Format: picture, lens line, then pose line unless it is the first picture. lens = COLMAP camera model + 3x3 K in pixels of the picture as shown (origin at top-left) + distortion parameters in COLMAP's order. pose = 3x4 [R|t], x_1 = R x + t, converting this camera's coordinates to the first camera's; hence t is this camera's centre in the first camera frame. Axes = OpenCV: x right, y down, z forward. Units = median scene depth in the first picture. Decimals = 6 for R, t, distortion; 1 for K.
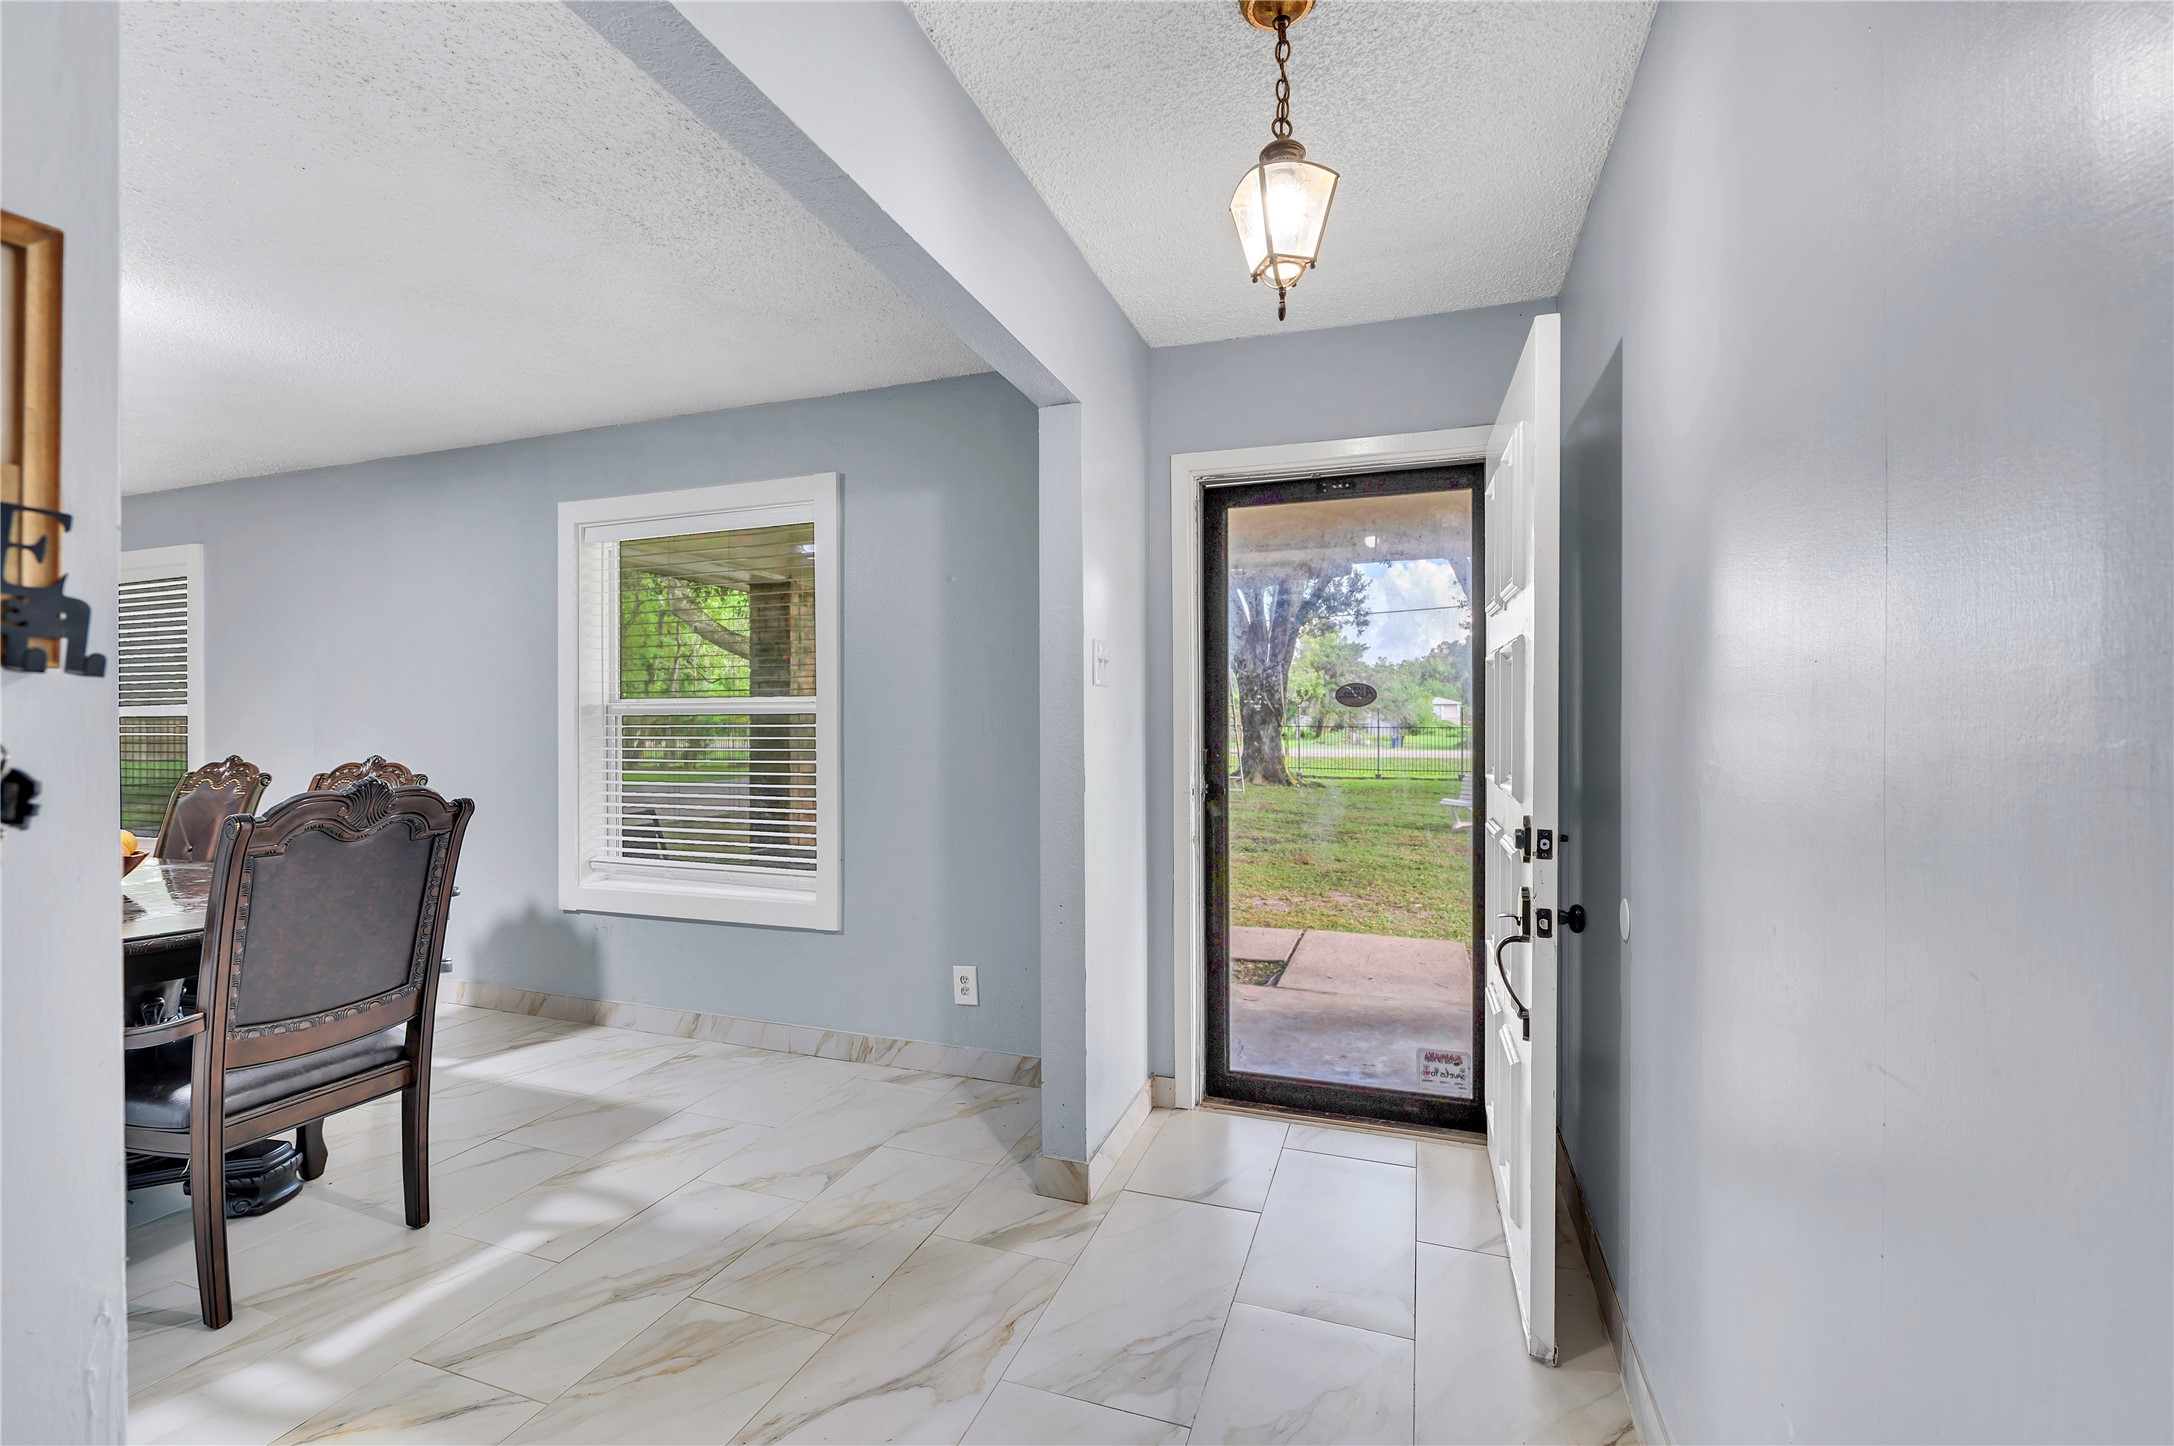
lens RADIAL K [[934.2, 0, 1089.1], [0, 934.2, 717.1], [0, 0, 1]] dist [-0.003770, -0.000406]
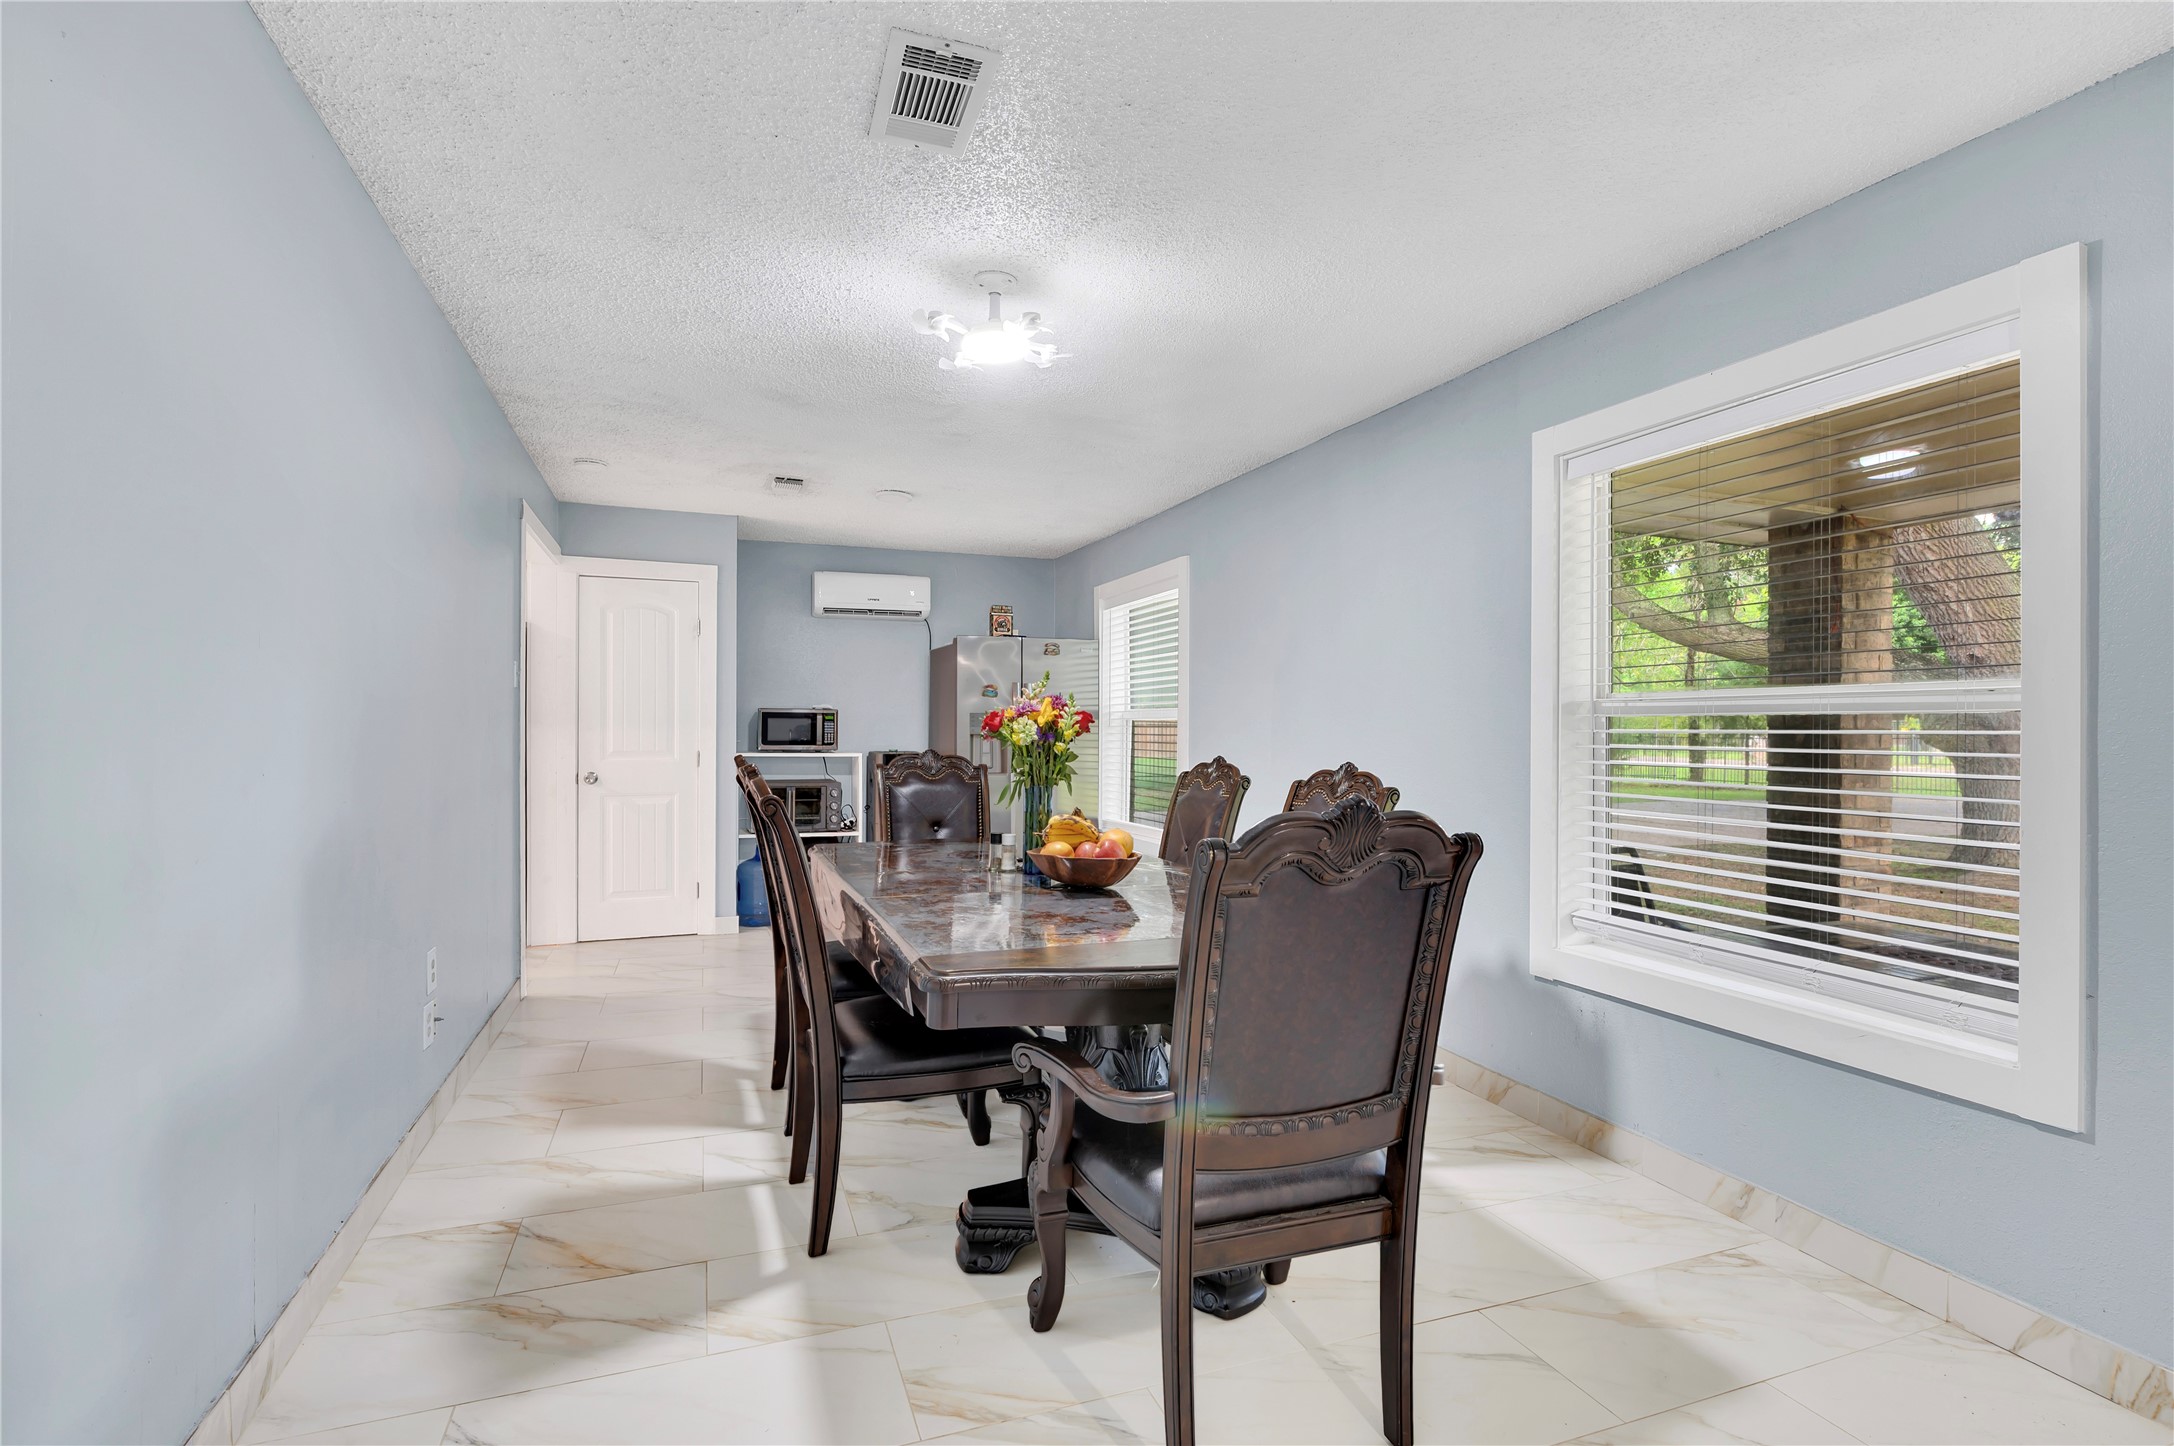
lens RADIAL K [[964.2, 0, 1093.3], [0, 964.2, 716.0], [0, 0, 1]] dist [-0.007702, 0.005953]
pose [[0.650592, 0.000426, -0.759427, -0.325235], [-0.009443, 0.999927, -0.007528, 0.012101], [0.759369, 0.012069, 0.650549, 0.354590]]
